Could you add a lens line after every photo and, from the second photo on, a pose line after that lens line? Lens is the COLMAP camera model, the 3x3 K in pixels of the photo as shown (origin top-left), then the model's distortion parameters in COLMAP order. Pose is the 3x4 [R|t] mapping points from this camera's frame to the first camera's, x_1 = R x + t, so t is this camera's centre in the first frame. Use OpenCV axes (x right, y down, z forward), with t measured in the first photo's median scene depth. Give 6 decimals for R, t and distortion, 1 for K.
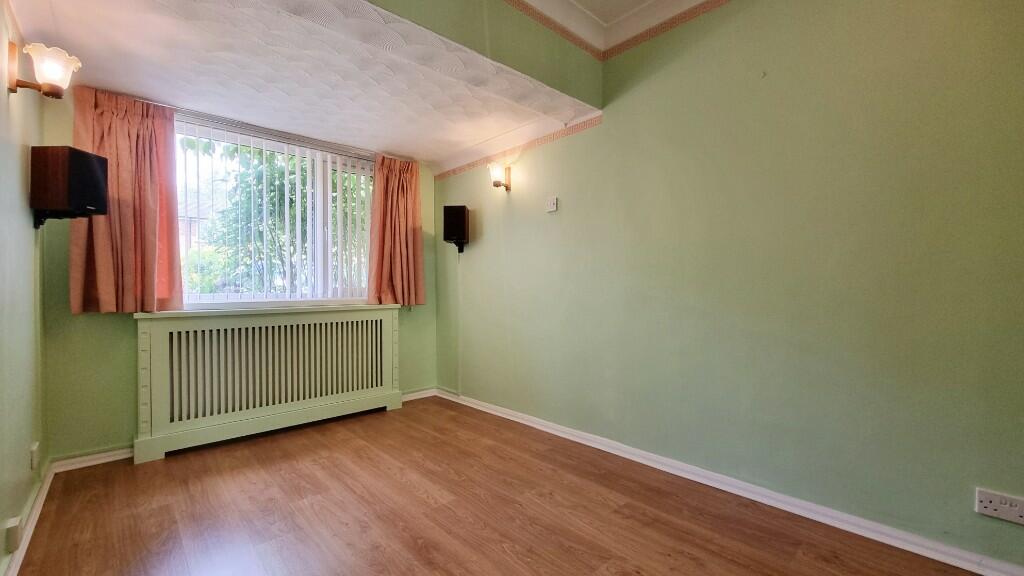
lens RADIAL K [[419.1, 0, 518.4], [0, 419.1, 289.9], [0, 0, 1]] dist [0.000608, -0.000599]
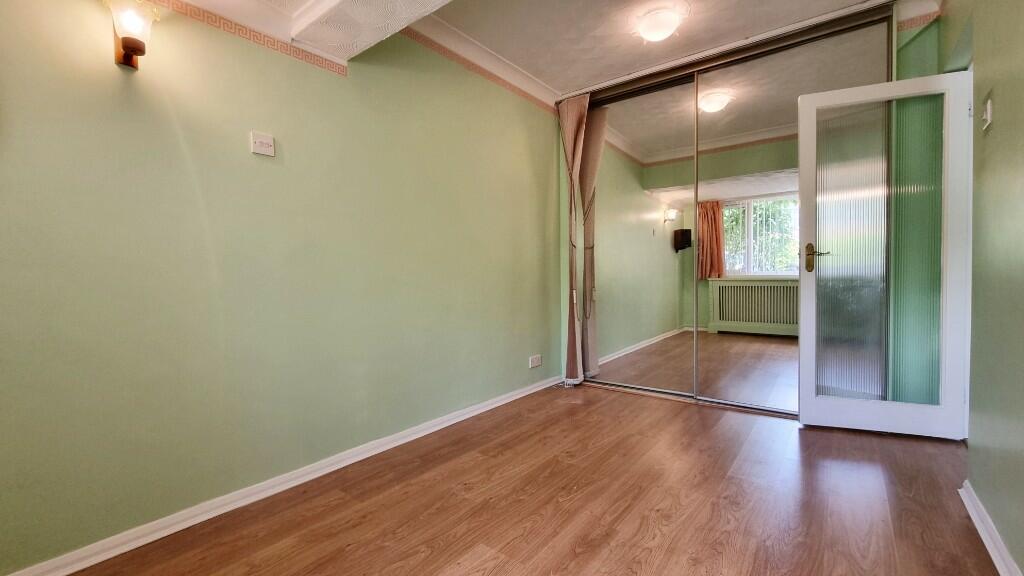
lens RADIAL K [[419.1, 0, 518.9], [0, 419.1, 280.6], [0, 0, 1]] dist [0.000608, -0.000599]
pose [[-0.150569, -0.004743, 0.988588, -0.919150], [0.017541, 0.999818, 0.007468, 0.015397], [-0.988444, 0.018465, -0.150458, 1.050784]]
